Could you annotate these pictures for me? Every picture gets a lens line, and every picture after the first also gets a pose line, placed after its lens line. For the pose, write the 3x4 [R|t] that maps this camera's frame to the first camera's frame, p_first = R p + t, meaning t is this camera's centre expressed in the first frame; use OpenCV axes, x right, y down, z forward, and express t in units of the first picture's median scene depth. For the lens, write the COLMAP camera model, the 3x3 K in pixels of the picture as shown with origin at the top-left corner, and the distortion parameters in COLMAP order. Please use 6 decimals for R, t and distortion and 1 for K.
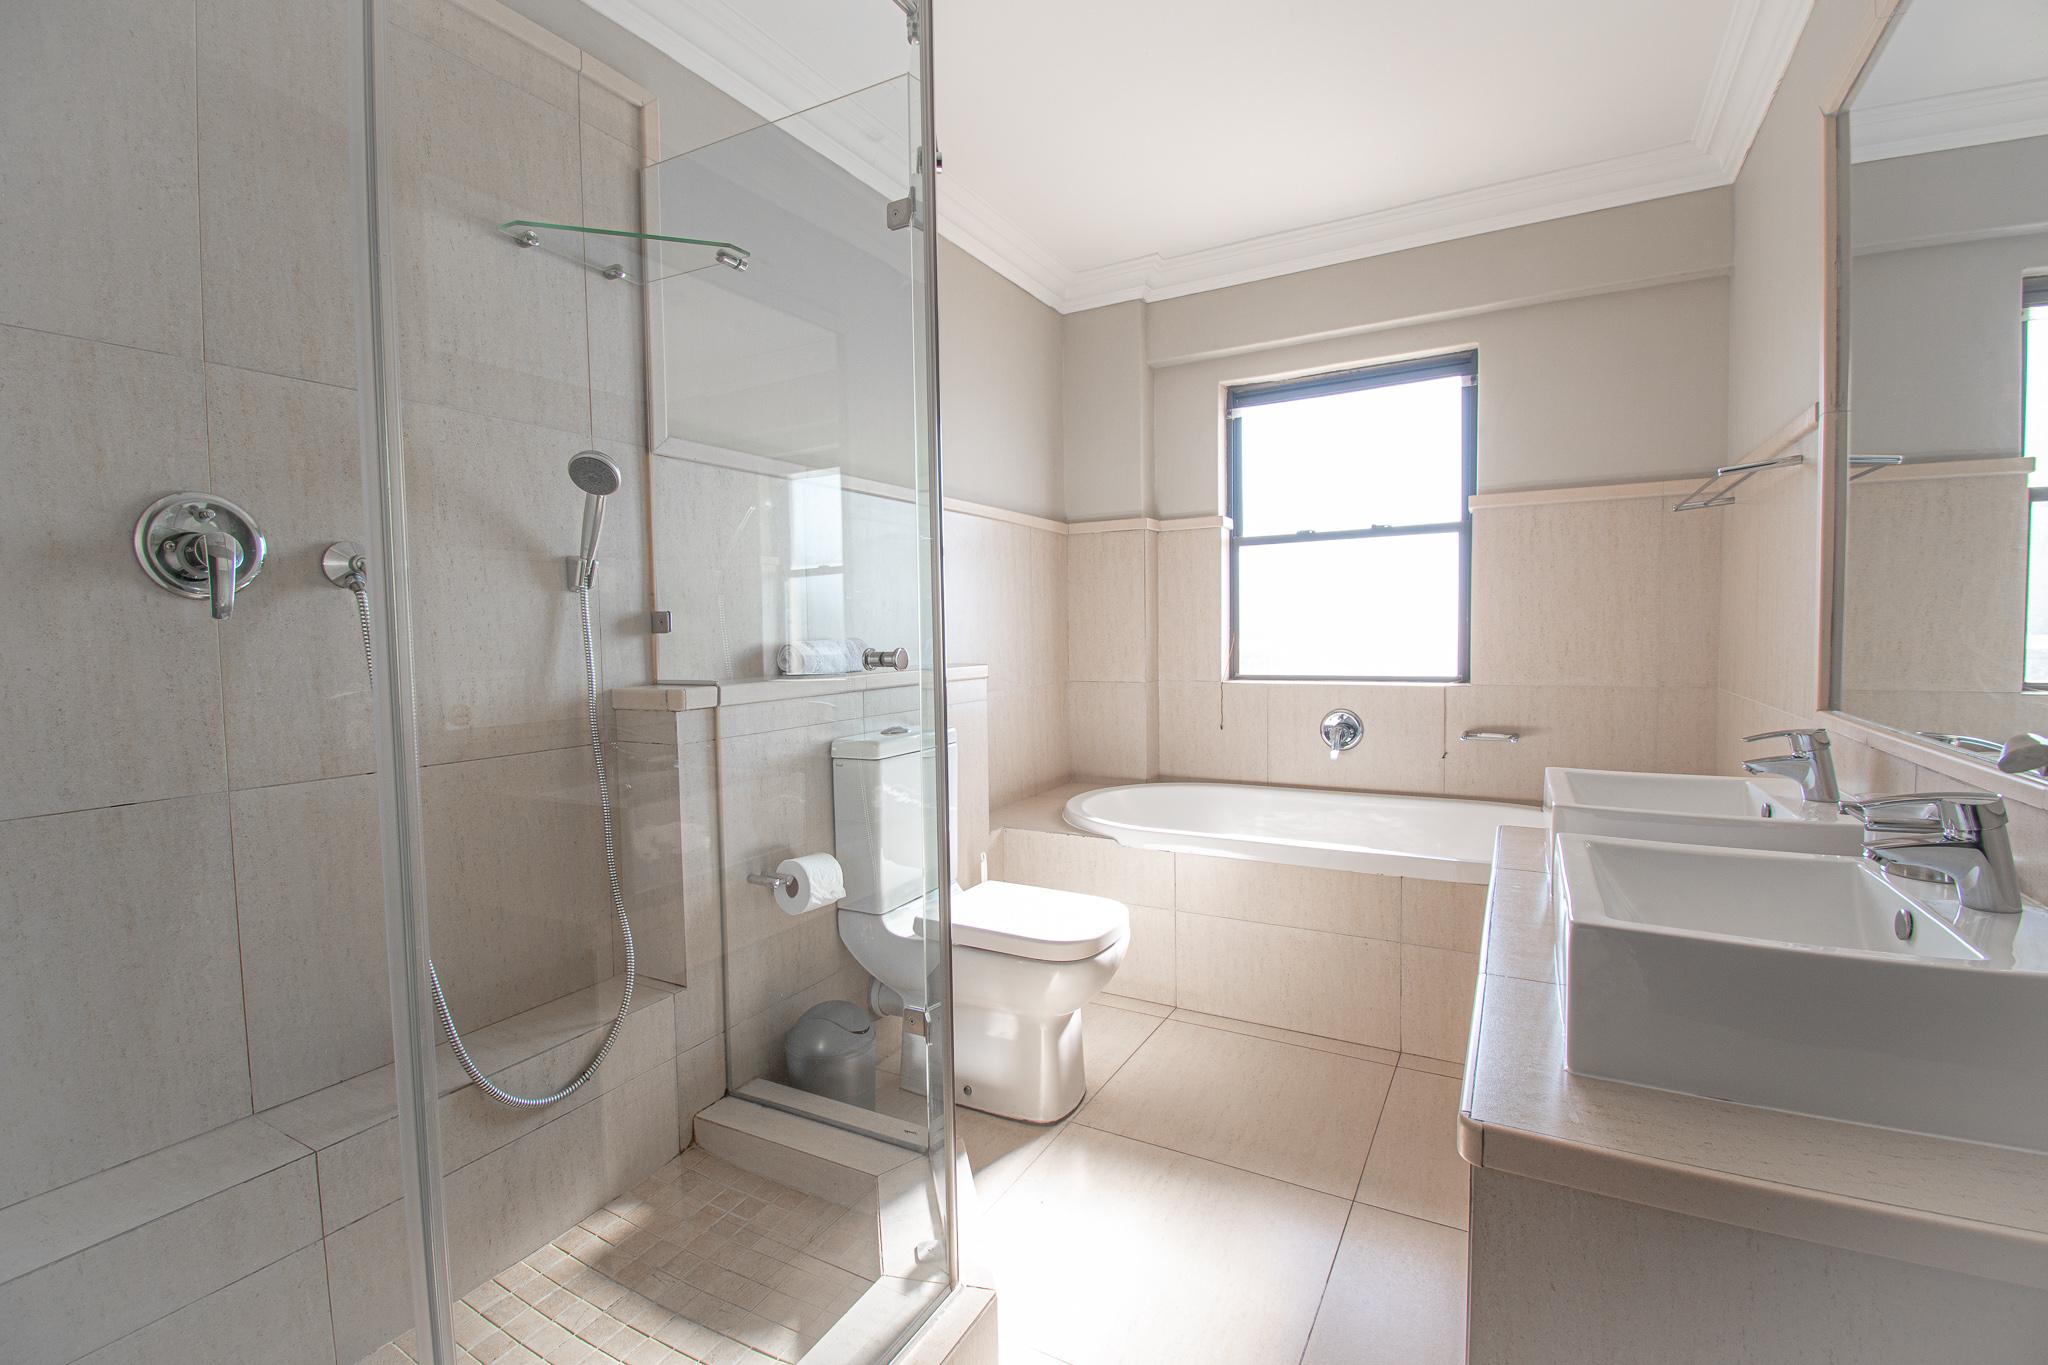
lens RADIAL K [[916.2, 0, 1024.0], [0, 916.2, 682.5], [0, 0, 1]] dist [0.029224, -0.033534]
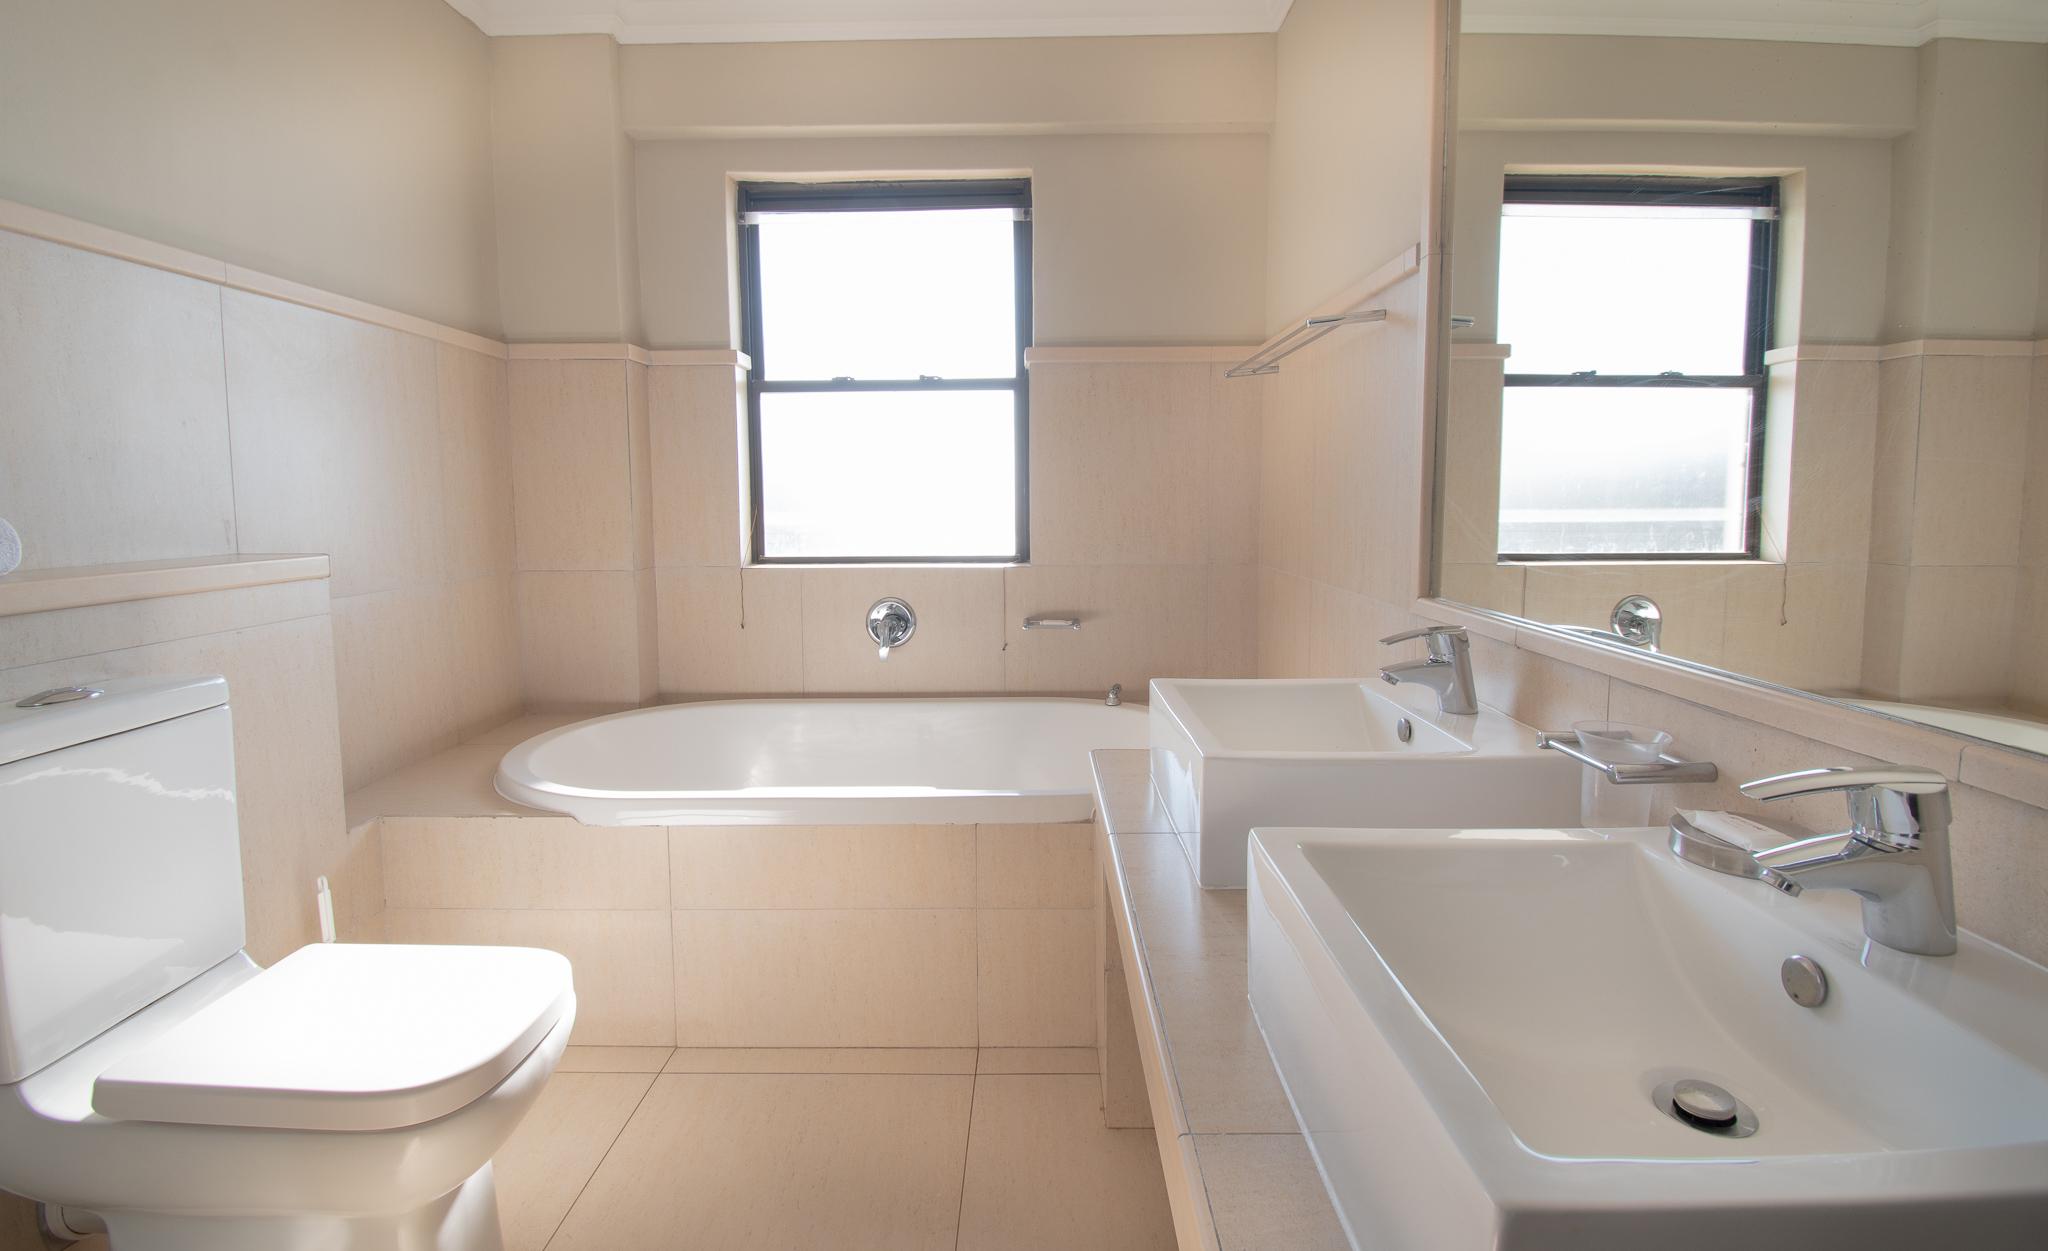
lens RADIAL K [[895.2, 0, 1020.4], [0, 895.2, 566.4], [0, 0, 1]] dist [0.010005, -0.013335]
pose [[0.880434, -0.027280, 0.473383, 0.074013], [0.018868, 0.999569, 0.022510, -0.015565], [-0.473793, -0.010887, 0.880569, 0.255318]]
